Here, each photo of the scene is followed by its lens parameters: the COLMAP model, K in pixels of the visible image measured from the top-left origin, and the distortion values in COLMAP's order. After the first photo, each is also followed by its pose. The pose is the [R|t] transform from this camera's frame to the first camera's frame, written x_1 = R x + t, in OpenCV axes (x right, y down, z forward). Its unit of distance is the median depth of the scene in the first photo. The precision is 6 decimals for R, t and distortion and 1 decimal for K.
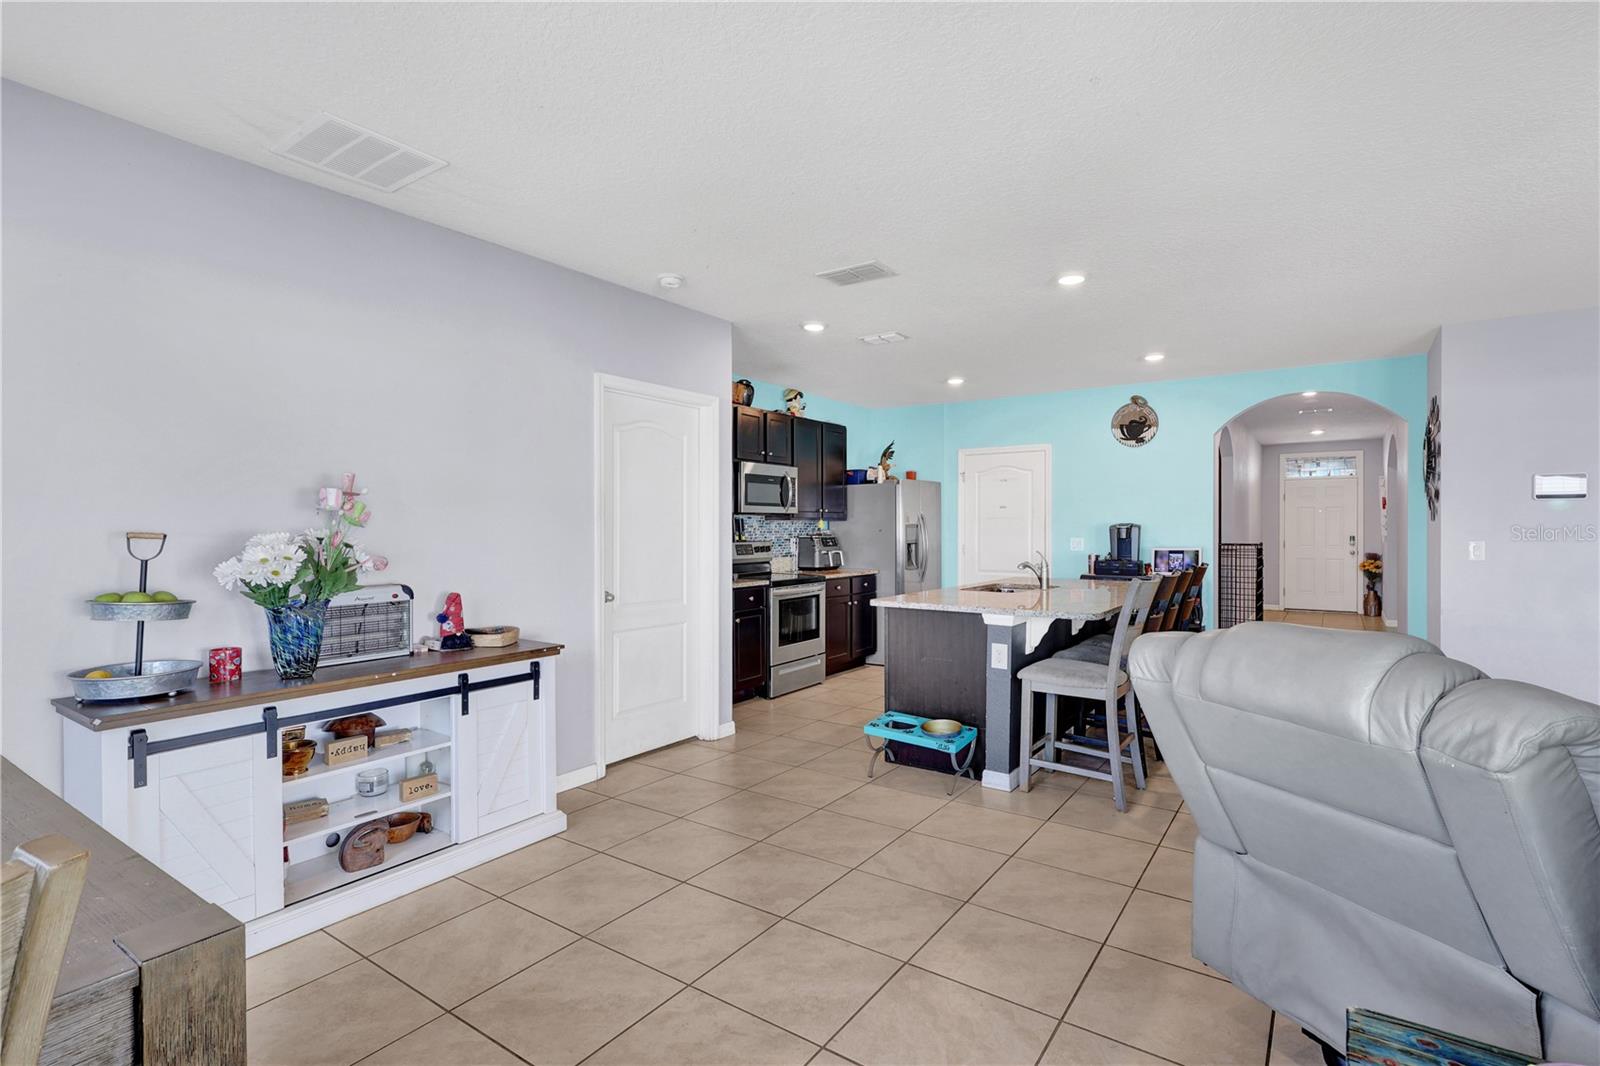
lens RADIAL K [[754.0, 0, 782.2], [0, 754.0, 526.5], [0, 0, 1]] dist [0.003734, 0.000825]
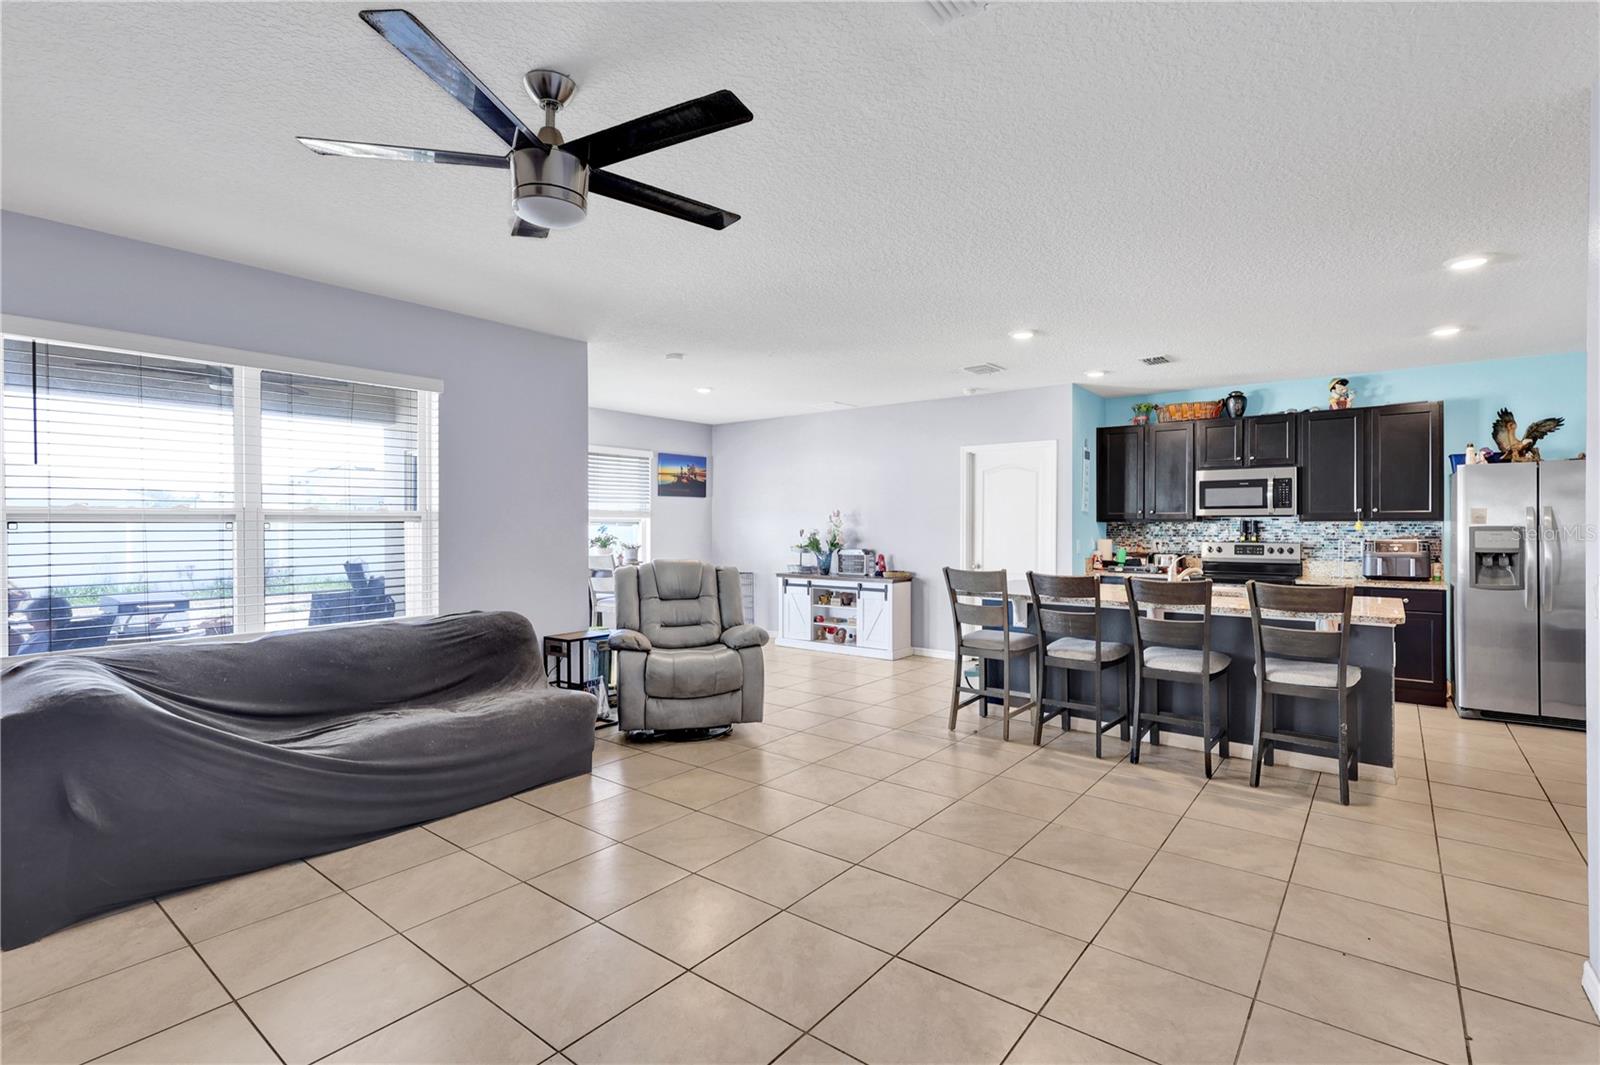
lens RADIAL K [[747.9, 0, 793.7], [0, 747.9, 527.1], [0, 0, 1]] dist [0.003131, 0.000516]
pose [[-0.047629, 0.007103, -0.998840, 0.936069], [0.001507, 0.999974, 0.007039, -0.008497], [0.998864, -0.001170, -0.047638, 0.380466]]
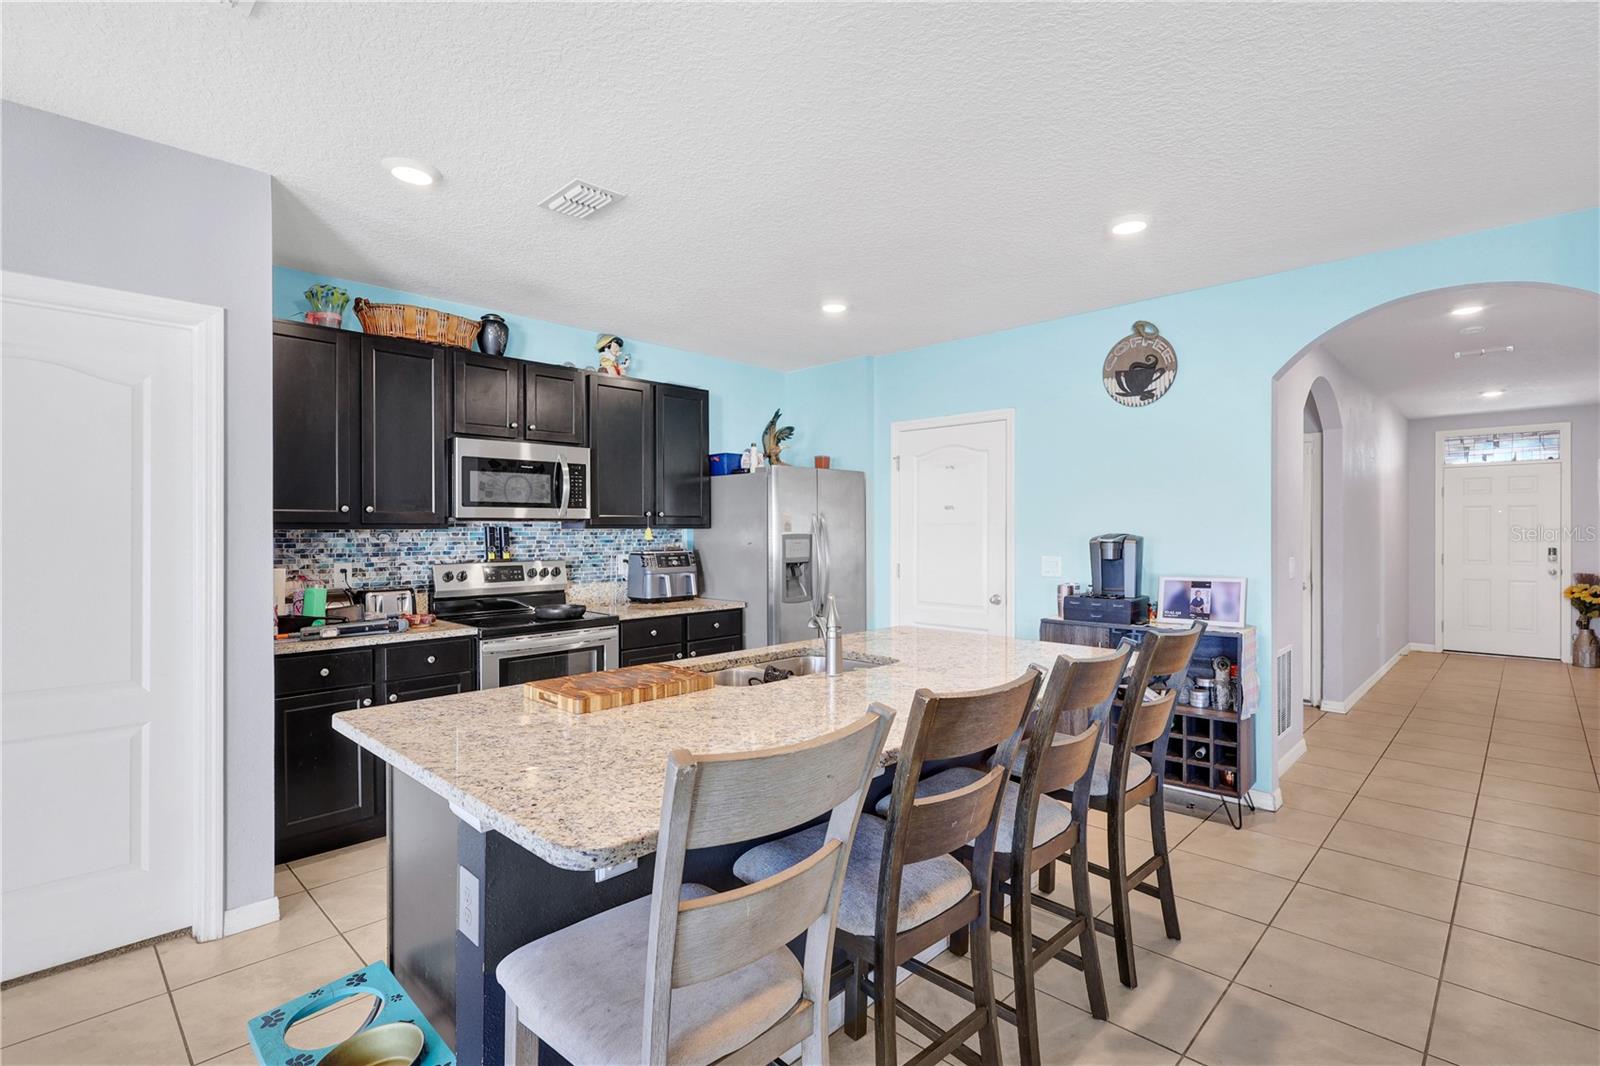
lens RADIAL K [[747.9, 0, 793.7], [0, 747.9, 527.6], [0, 0, 1]] dist [0.003131, 0.000516]
pose [[0.989371, -0.000333, -0.145414, 0.271526], [0.000054, 0.999998, -0.001918, -0.007602], [0.145414, 0.001890, 0.989369, 0.356255]]
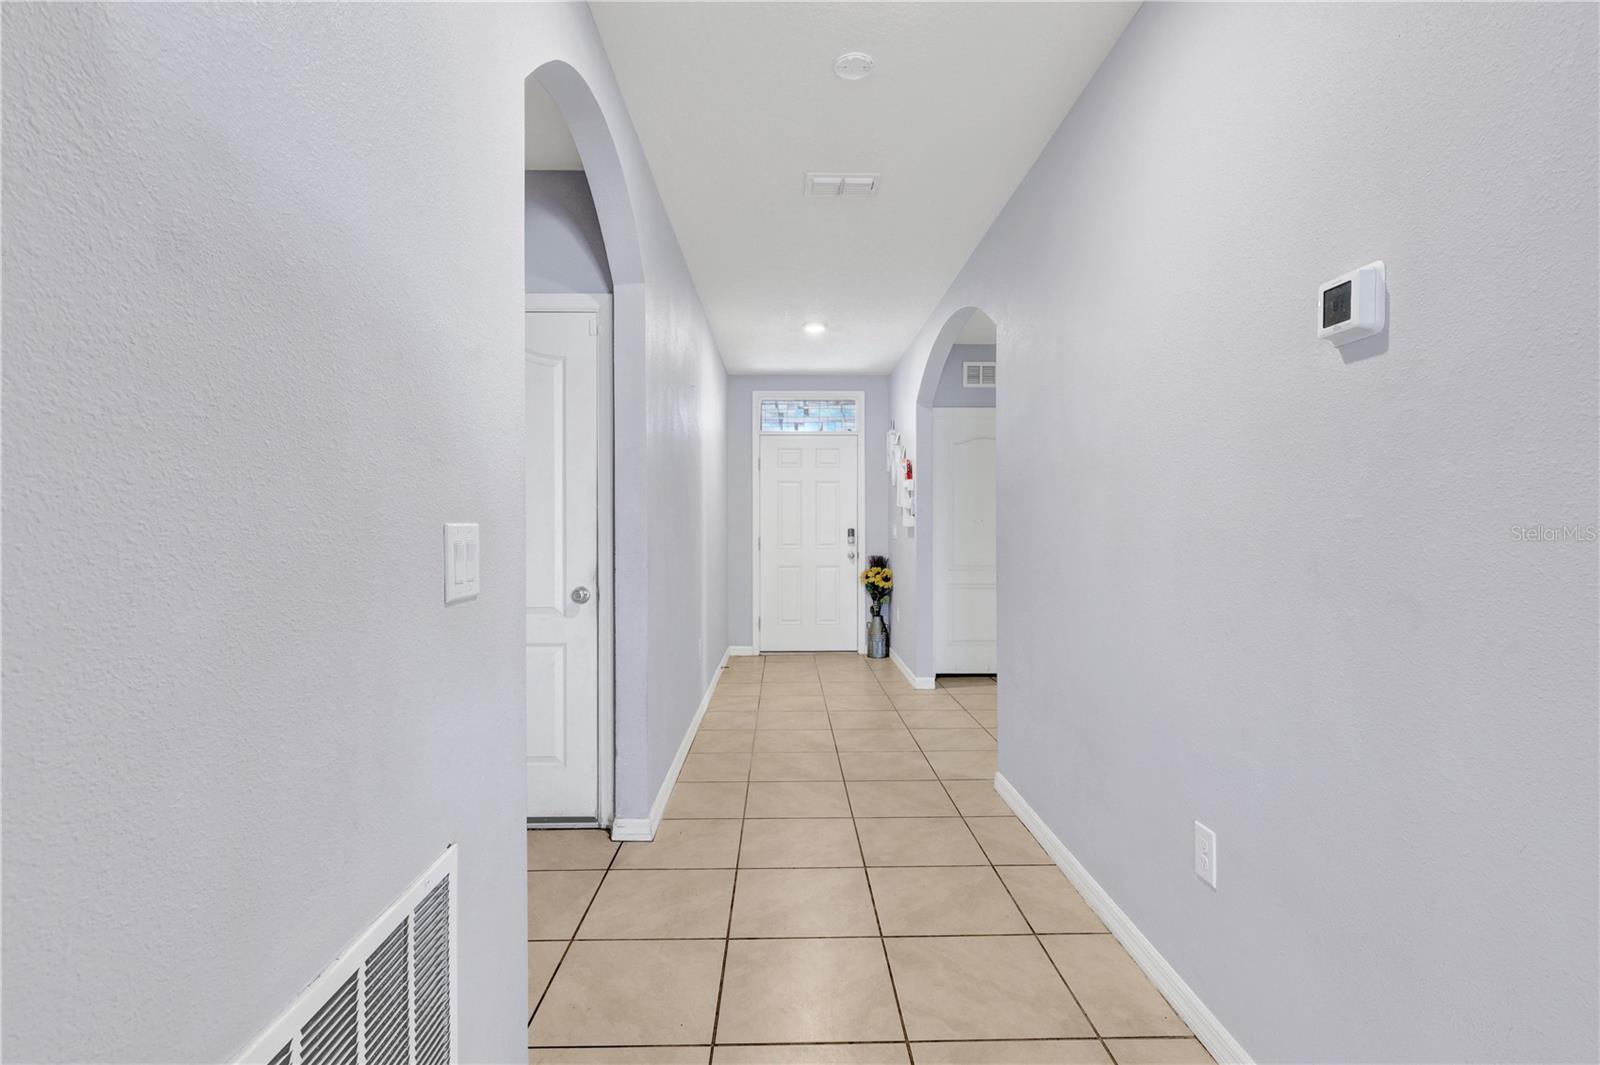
lens RADIAL K [[747.9, 0, 793.7], [0, 747.9, 527.1], [0, 0, 1]] dist [0.003131, 0.000516]
pose [[0.799809, -0.002304, 0.600251, 0.546790], [0.000442, 0.999995, 0.003249, 0.014205], [-0.600255, -0.002333, 0.799805, 0.844281]]
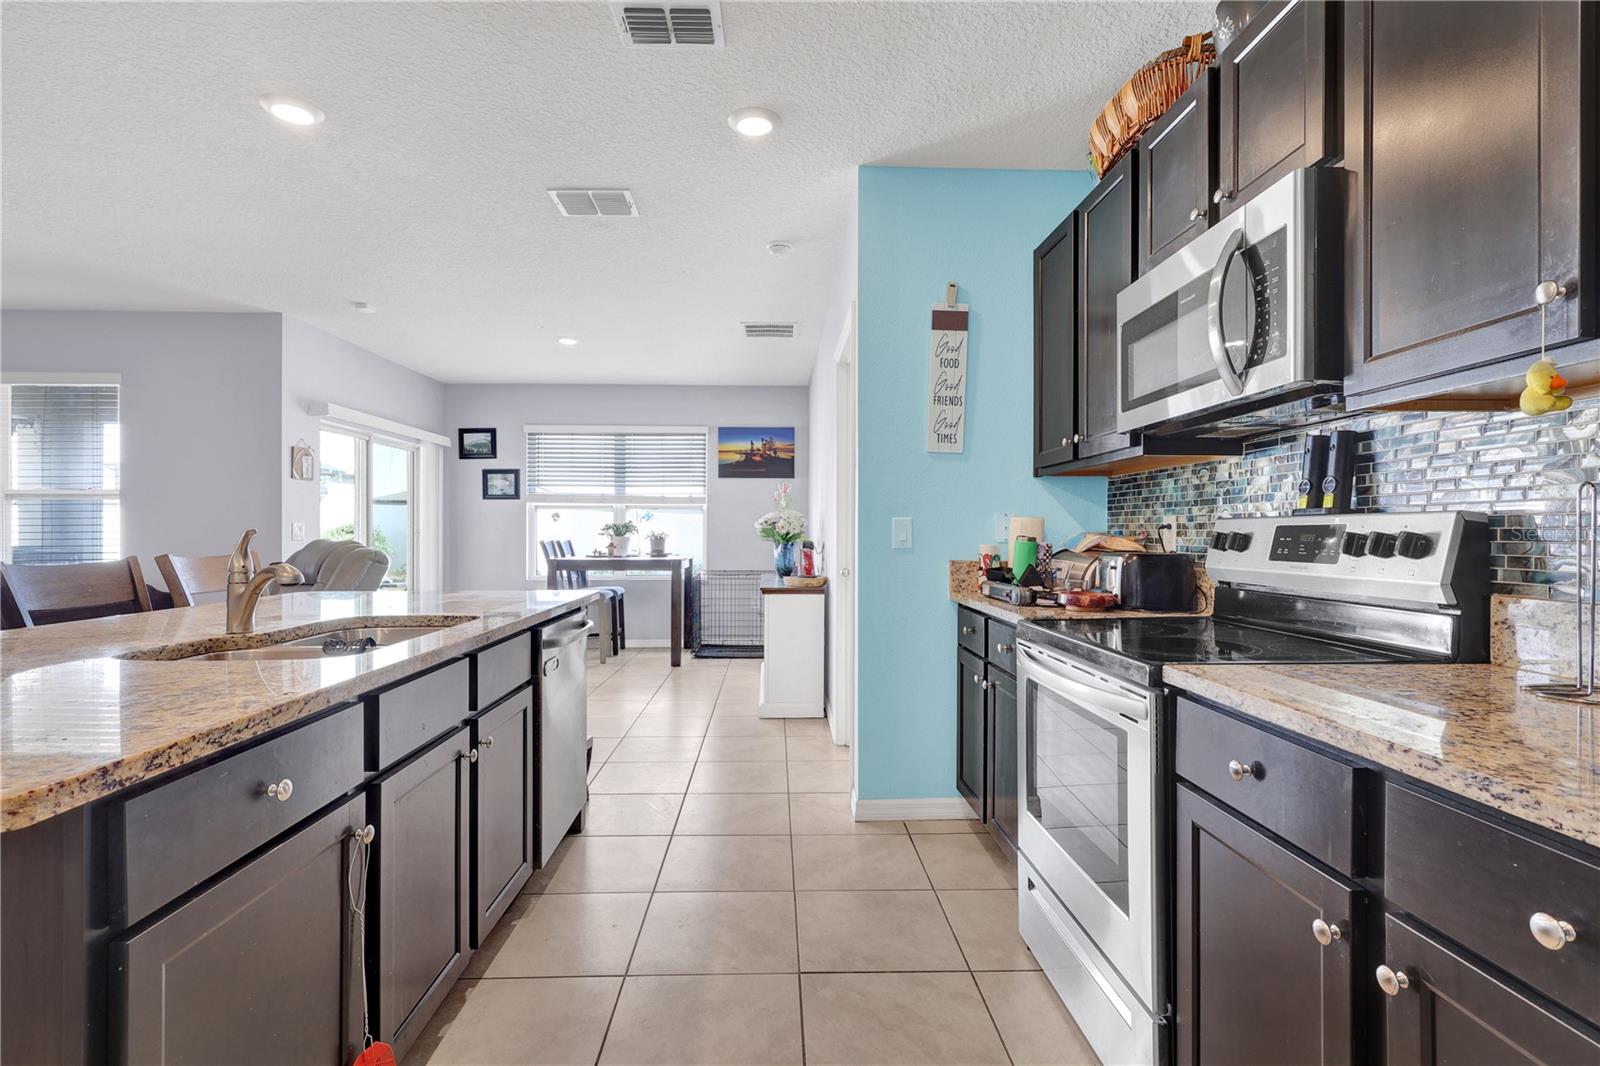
lens RADIAL K [[747.9, 0, 793.7], [0, 747.9, 527.6], [0, 0, 1]] dist [0.003131, 0.000516]
pose [[-0.791283, -0.001762, -0.611447, 0.249178], [0.001457, 0.999988, -0.004768, 0.023860], [0.611448, -0.004663, -0.791271, 1.010219]]
